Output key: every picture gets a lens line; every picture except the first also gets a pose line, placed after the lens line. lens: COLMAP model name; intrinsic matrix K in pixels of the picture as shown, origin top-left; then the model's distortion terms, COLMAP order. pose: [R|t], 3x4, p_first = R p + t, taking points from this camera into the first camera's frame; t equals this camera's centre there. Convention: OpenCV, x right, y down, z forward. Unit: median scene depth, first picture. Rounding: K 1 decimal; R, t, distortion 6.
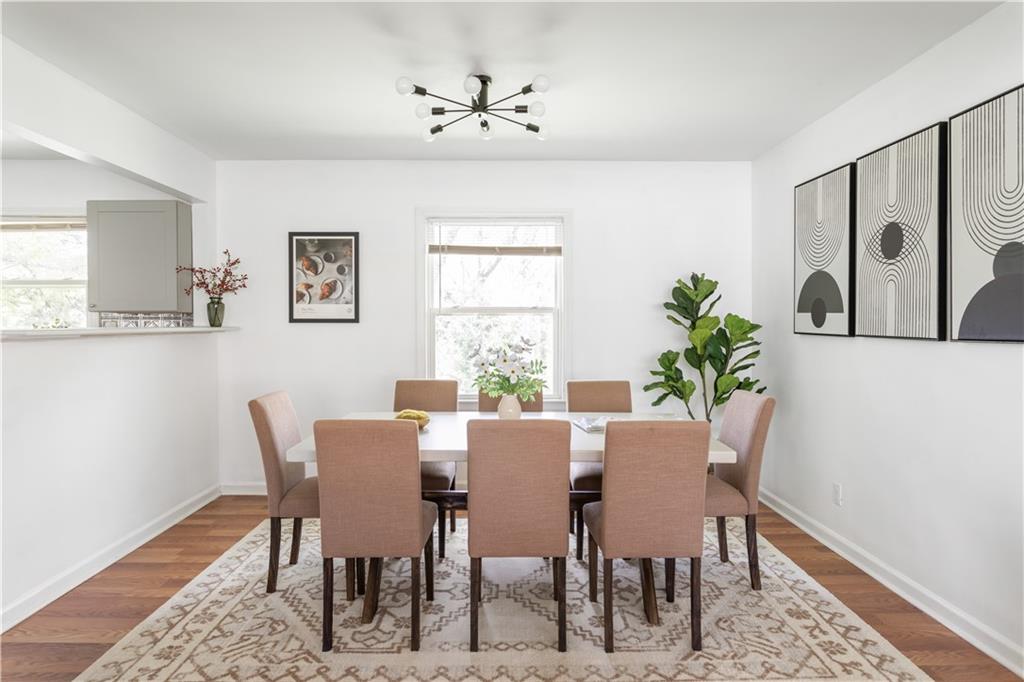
lens RADIAL K [[628.4, 0, 509.0], [0, 628.4, 326.6], [0, 0, 1]] dist [-0.002644, 0.005019]
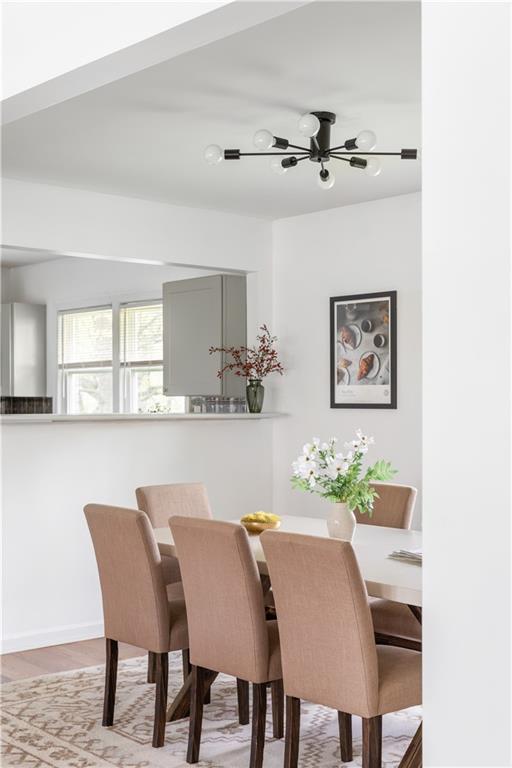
lens RADIAL K [[1090.6, 0, 252.2], [0, 1090.6, 389.1], [0, 0, 1]] dist [-0.042524, 0.000000]
pose [[0.644961, -0.007116, -0.764182, 0.667747], [-0.004138, 0.999909, -0.012804, -0.012535], [0.764204, 0.011421, 0.644873, 0.007619]]
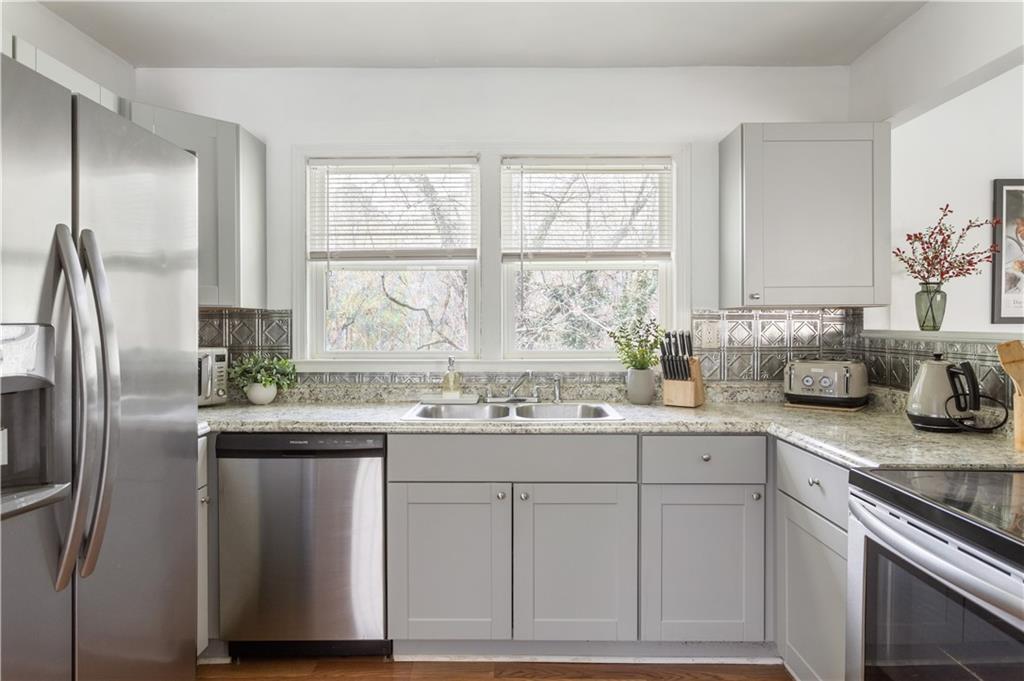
lens RADIAL K [[628.4, 0, 520.0], [0, 628.4, 326.7], [0, 0, 1]] dist [-0.002644, 0.005019]
pose [[0.999920, -0.002880, -0.012349, -0.818756], [0.002930, 0.999988, 0.003994, -0.006810], [0.012337, -0.004030, 0.999916, 0.364452]]
